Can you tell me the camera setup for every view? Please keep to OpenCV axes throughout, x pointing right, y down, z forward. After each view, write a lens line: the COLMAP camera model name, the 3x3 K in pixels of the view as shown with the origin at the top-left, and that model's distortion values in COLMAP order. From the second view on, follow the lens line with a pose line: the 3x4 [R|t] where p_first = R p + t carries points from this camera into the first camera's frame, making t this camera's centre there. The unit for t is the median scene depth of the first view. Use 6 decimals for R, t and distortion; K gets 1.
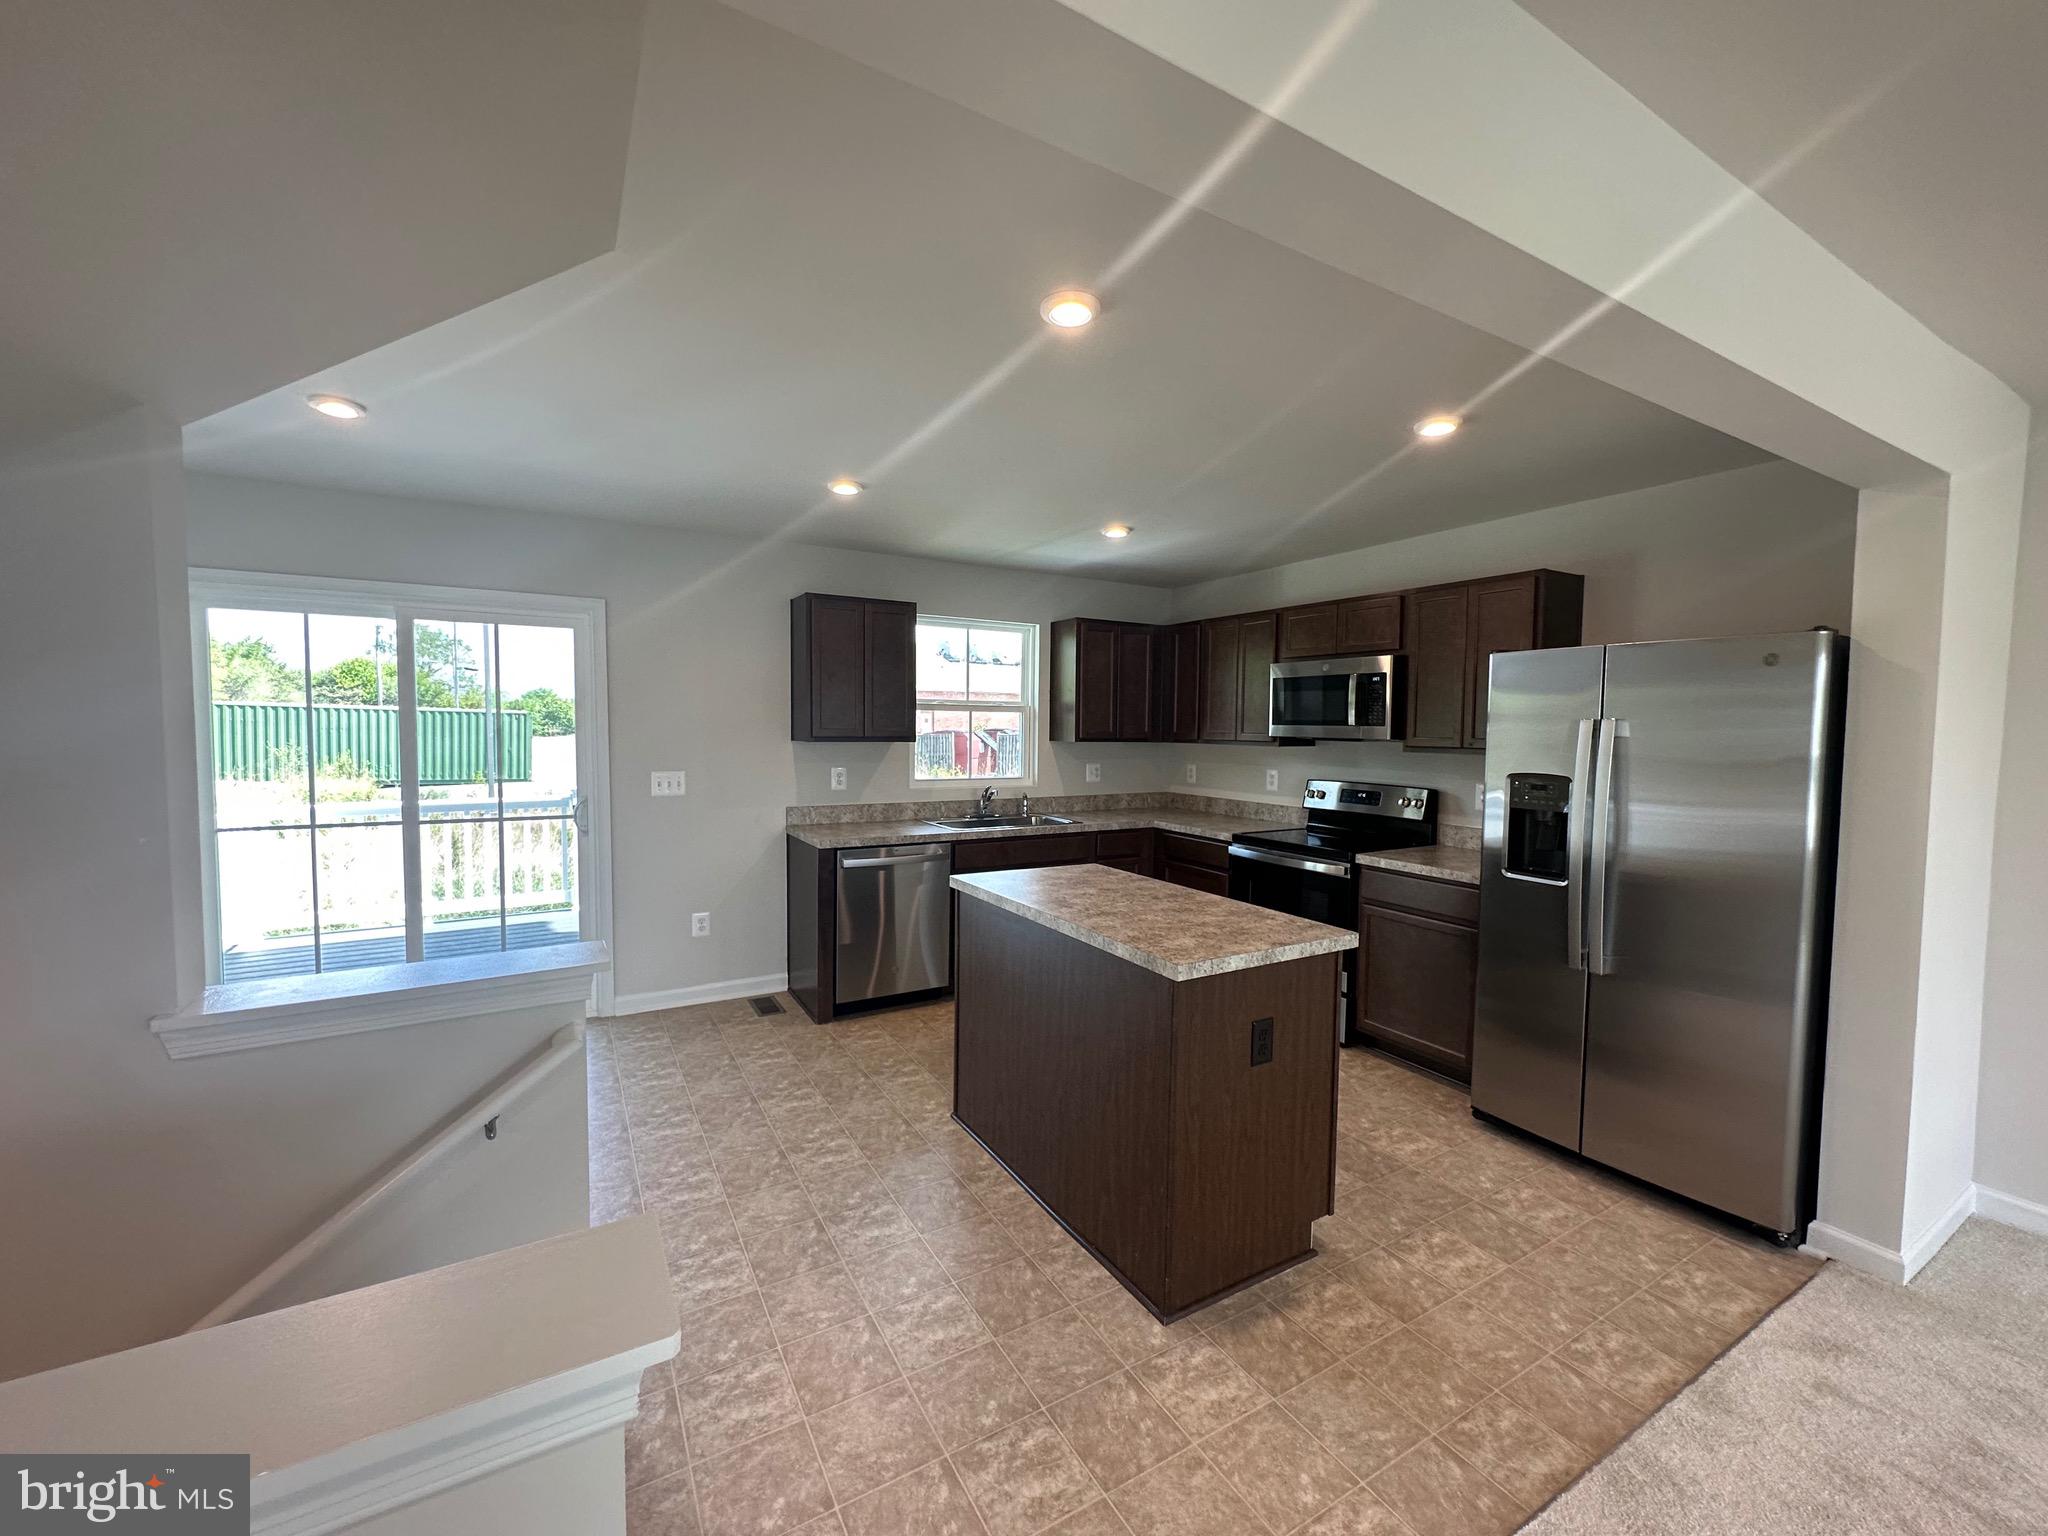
lens RADIAL K [[816.2, 0, 1025.5], [0, 816.2, 766.0], [0, 0, 1]] dist [-0.002538, 0.000640]
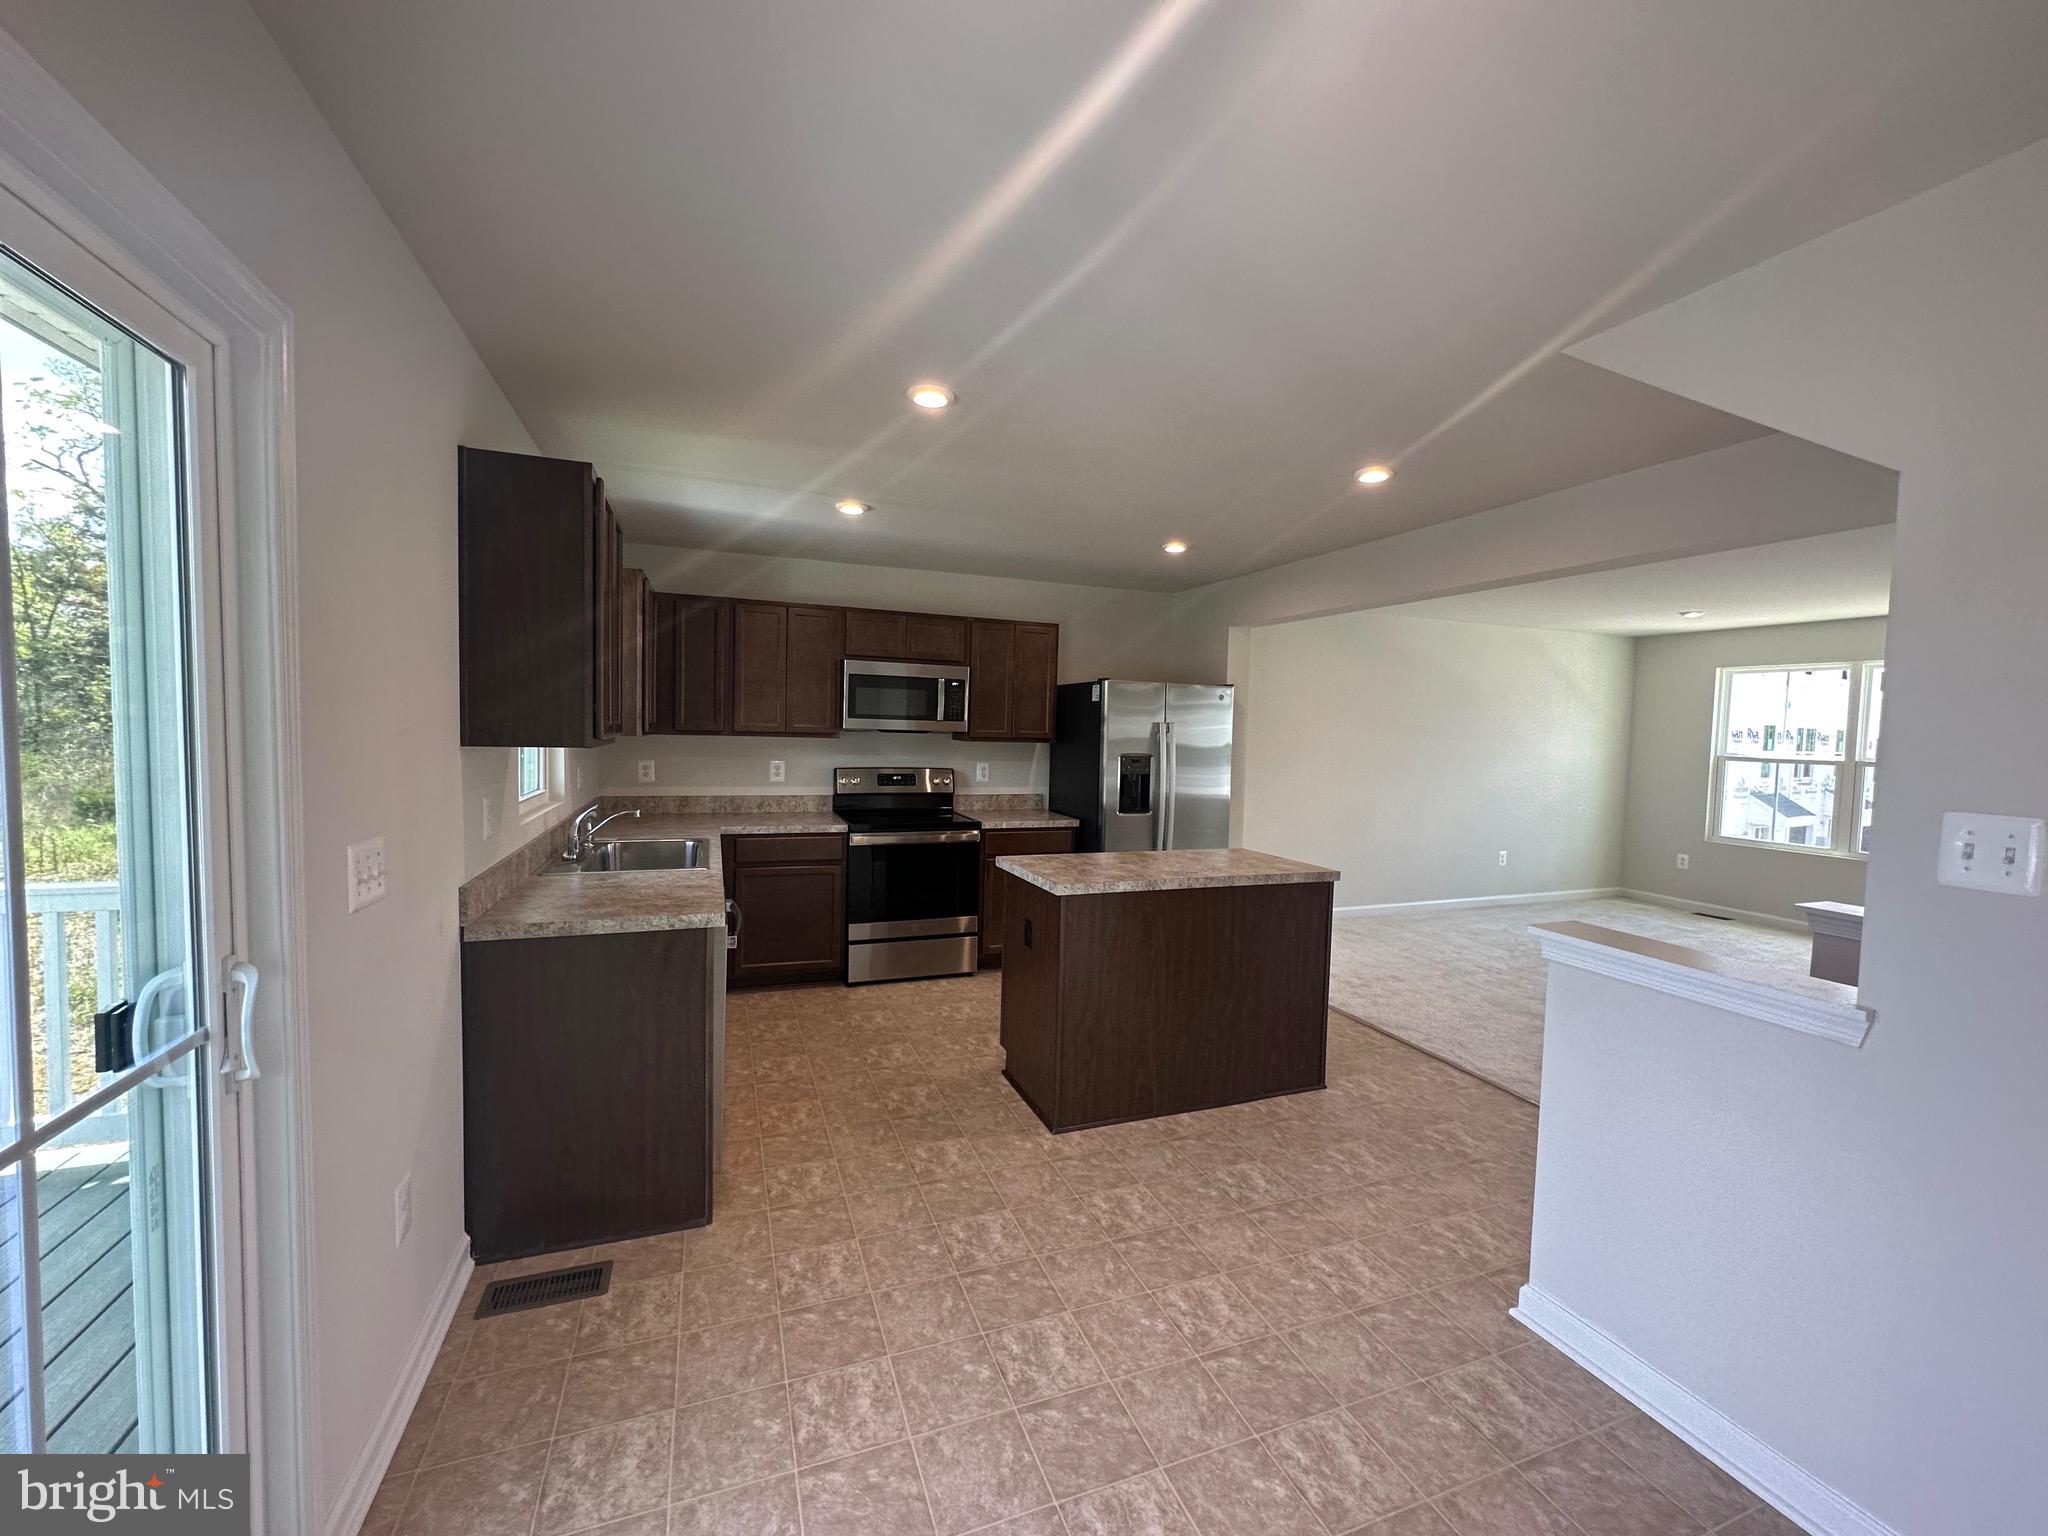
lens RADIAL K [[816.2, 0, 1027.6], [0, 816.2, 763.6], [0, 0, 1]] dist [-0.002538, 0.000640]
pose [[0.158322, -0.051554, 0.986041, -0.802122], [0.024351, 0.998536, 0.048297, -0.041785], [-0.987087, 0.016364, 0.159346, 0.685066]]
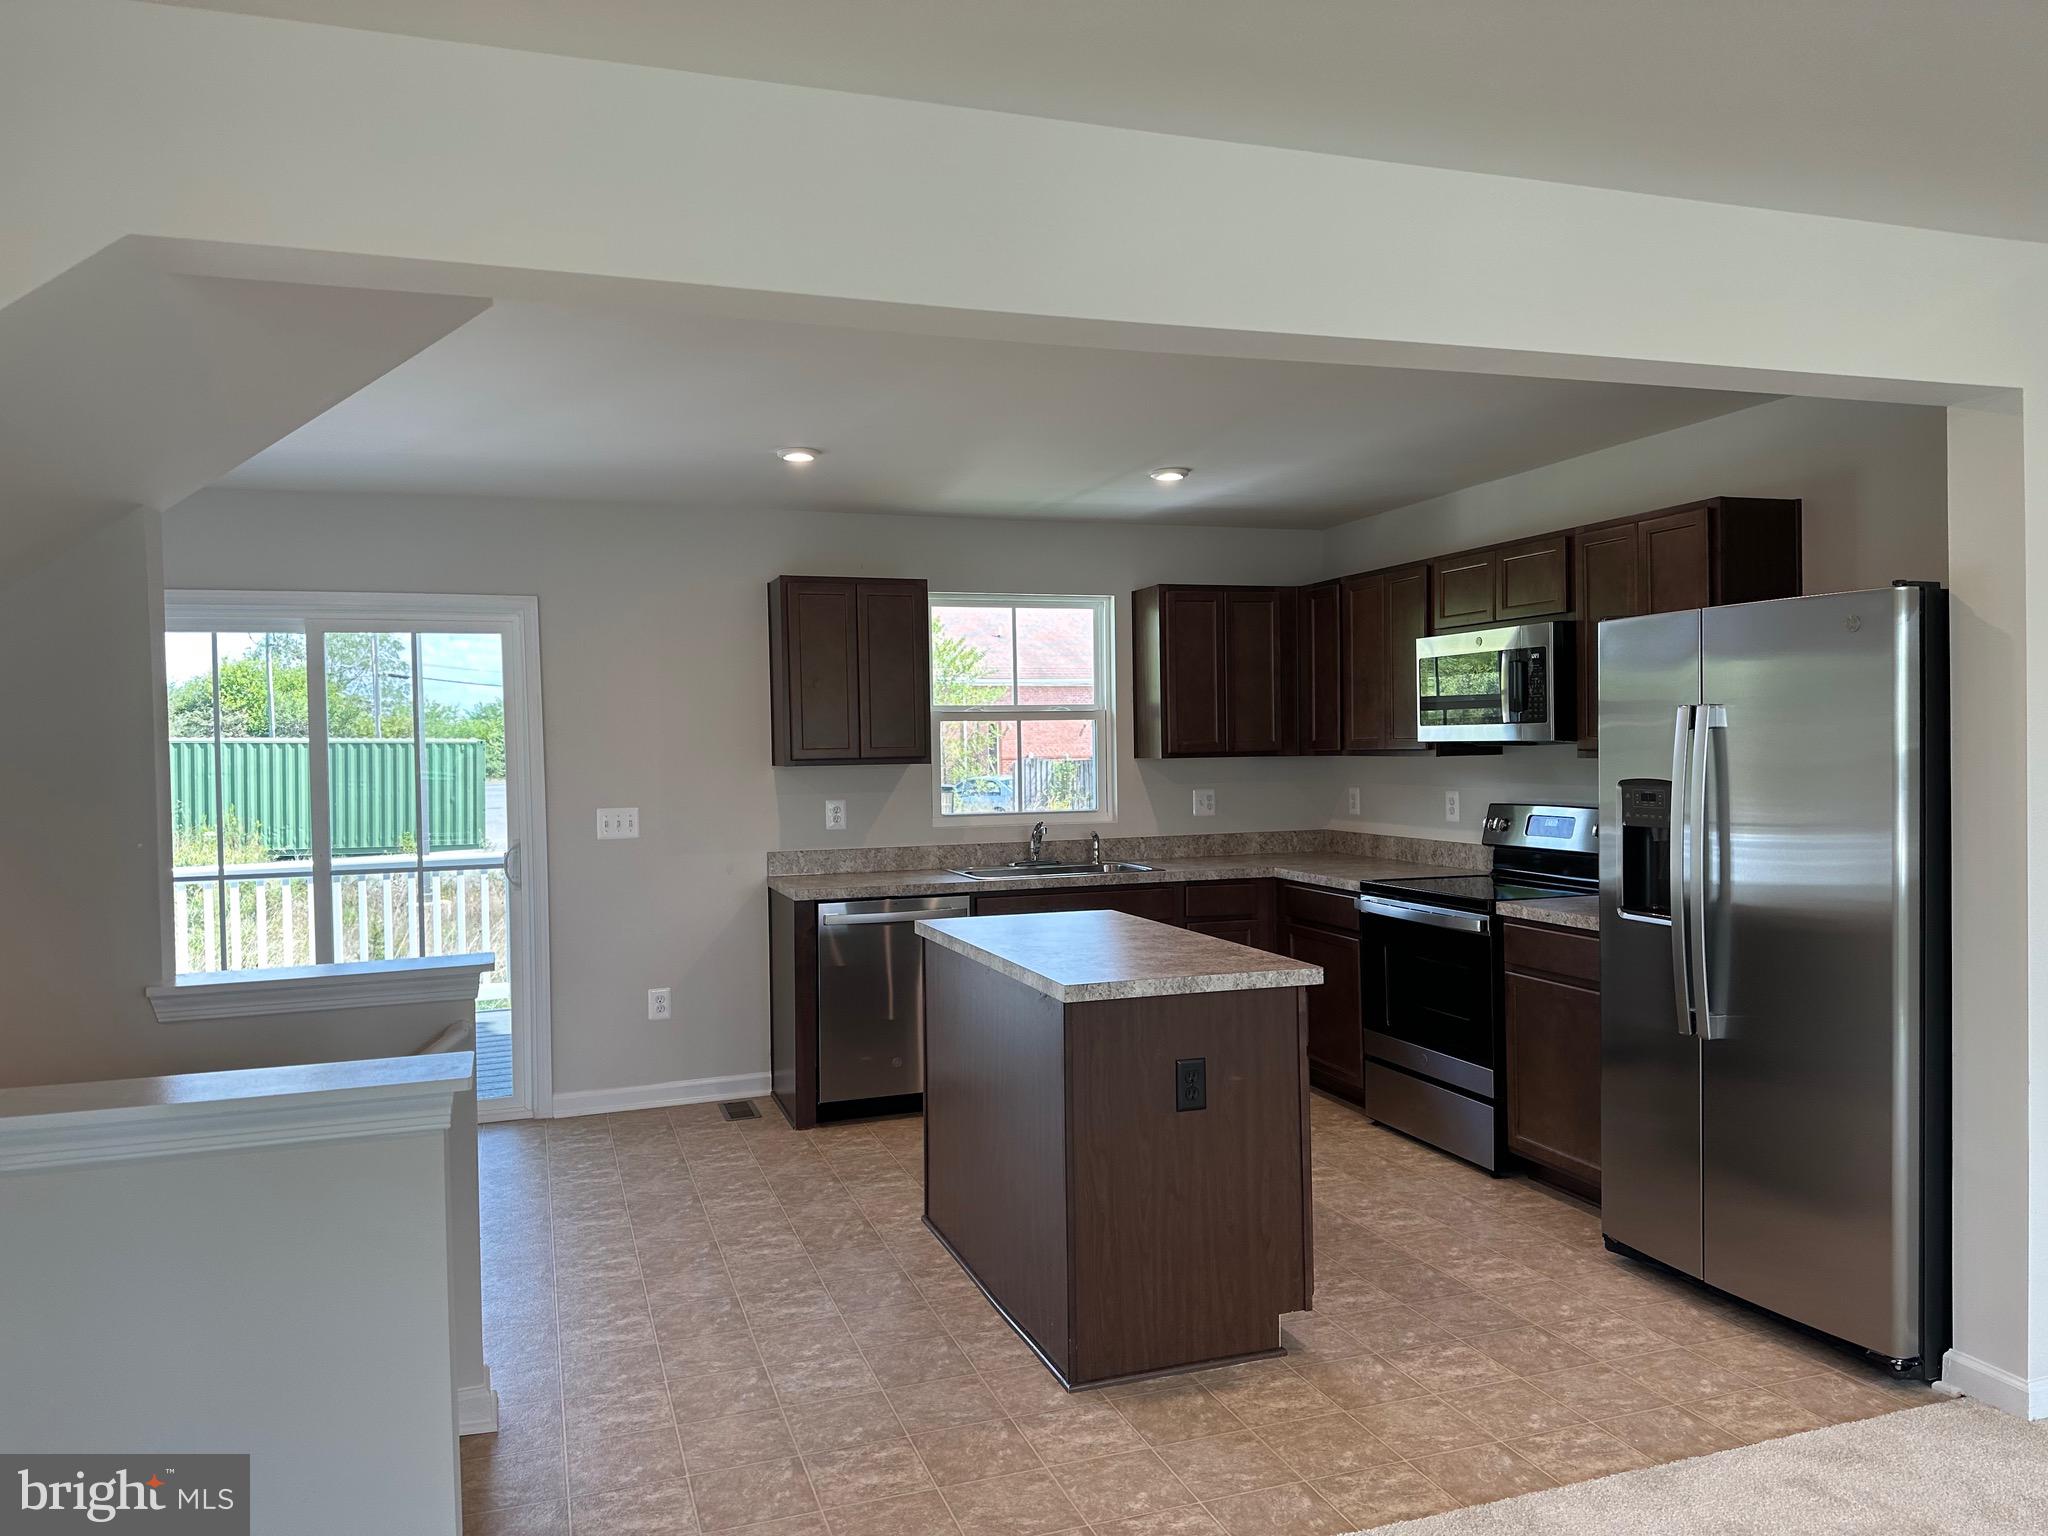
lens RADIAL K [[1430.0, 0, 1014.2], [0, 1430.0, 767.1], [0, 0, 1]] dist [0.096575, -0.124035]
pose [[0.980447, -0.025445, -0.195132, 0.228056], [0.018975, 0.999209, -0.034958, 0.024682], [0.195867, 0.030572, 0.980154, -0.314768]]
